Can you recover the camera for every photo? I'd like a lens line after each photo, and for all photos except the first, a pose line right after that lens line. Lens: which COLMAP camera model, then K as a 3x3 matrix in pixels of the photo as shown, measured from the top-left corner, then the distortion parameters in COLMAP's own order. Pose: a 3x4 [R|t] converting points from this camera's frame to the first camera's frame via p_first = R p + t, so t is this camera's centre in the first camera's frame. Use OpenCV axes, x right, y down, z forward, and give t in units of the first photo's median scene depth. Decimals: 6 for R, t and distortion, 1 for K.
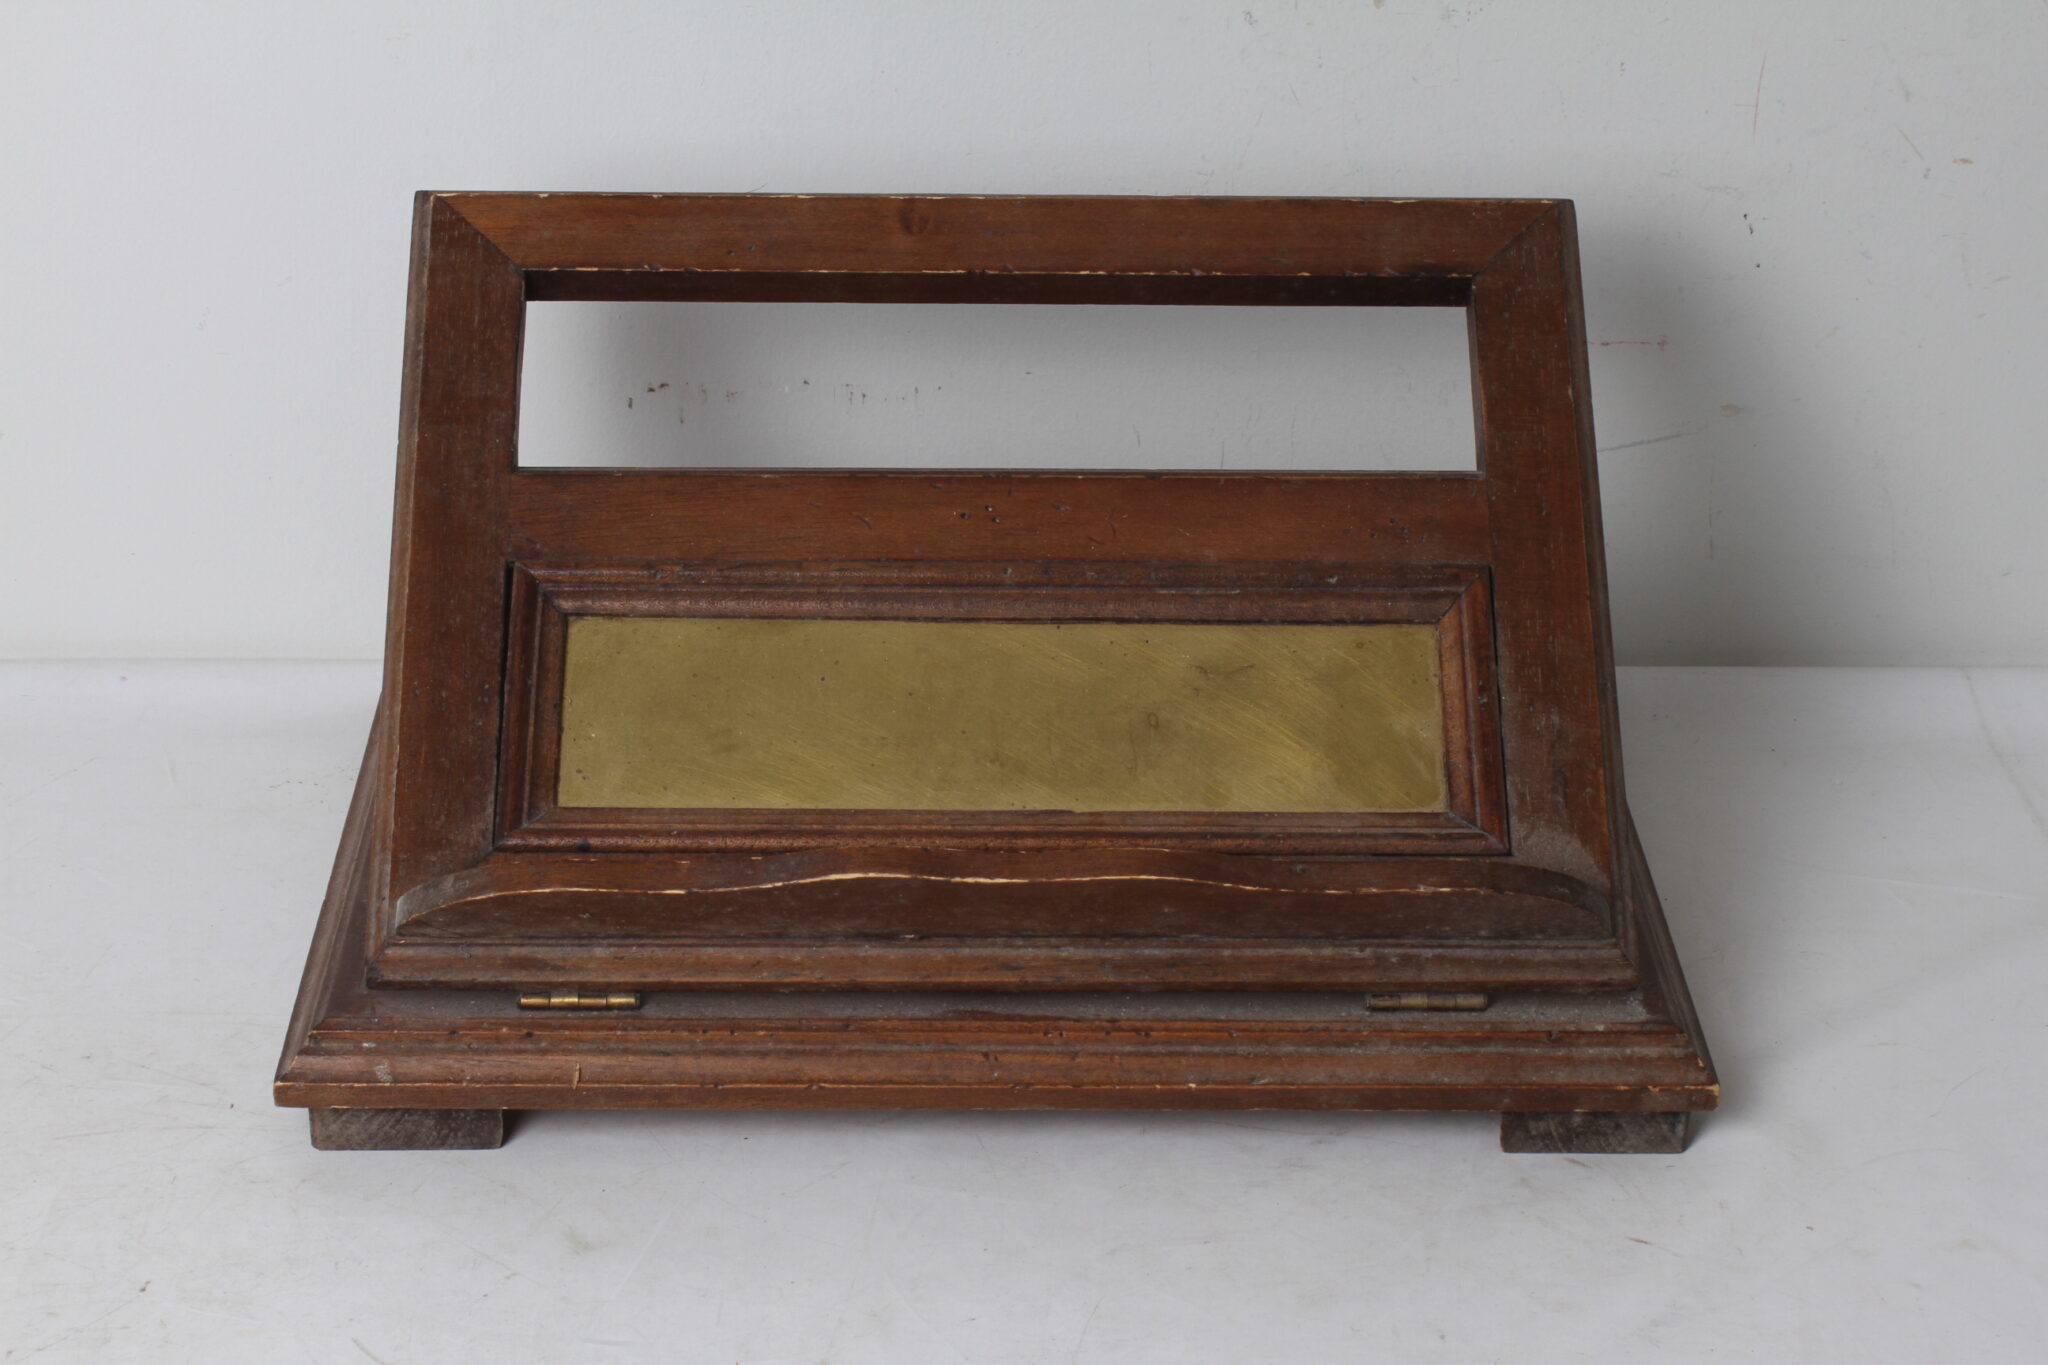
lens RADIAL K [[4450.2, 0, 1024.0], [0, 4450.2, 682.5], [0, 0, 1]] dist [0.004576, -0.013162]
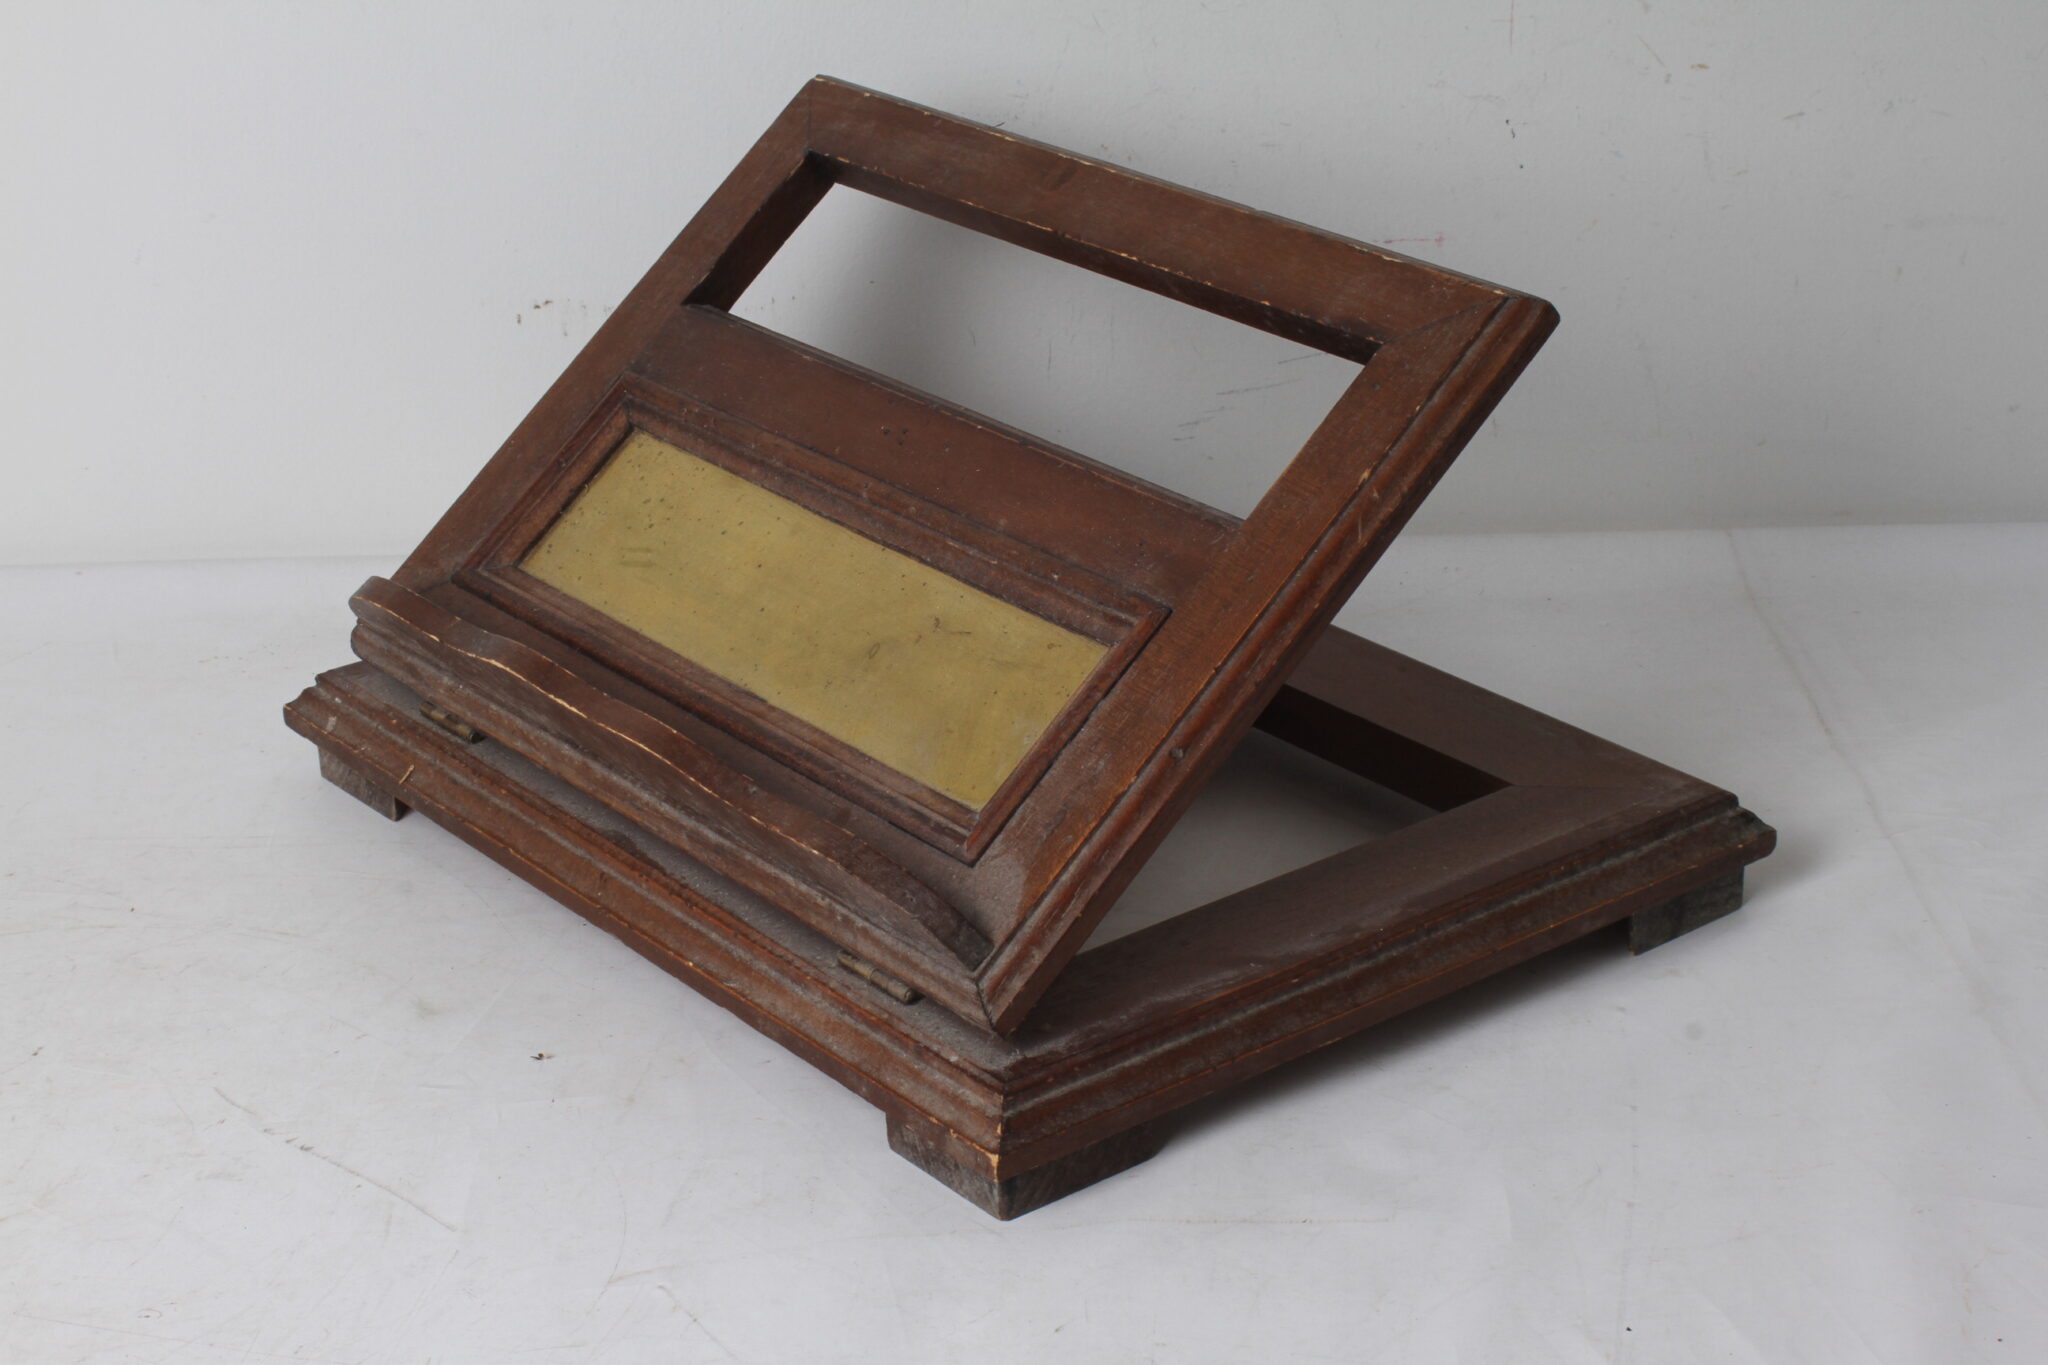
lens RADIAL K [[3938.7, 0, 1024.0], [0, 3938.7, 682.5], [0, 0, 1]] dist [-0.035045, 0.046280]
pose [[0.577310, 0.282745, -0.766008, 0.771322], [-0.298010, 0.946379, 0.124724, -0.111939], [0.760199, 0.156274, 0.630616, 0.451027]]
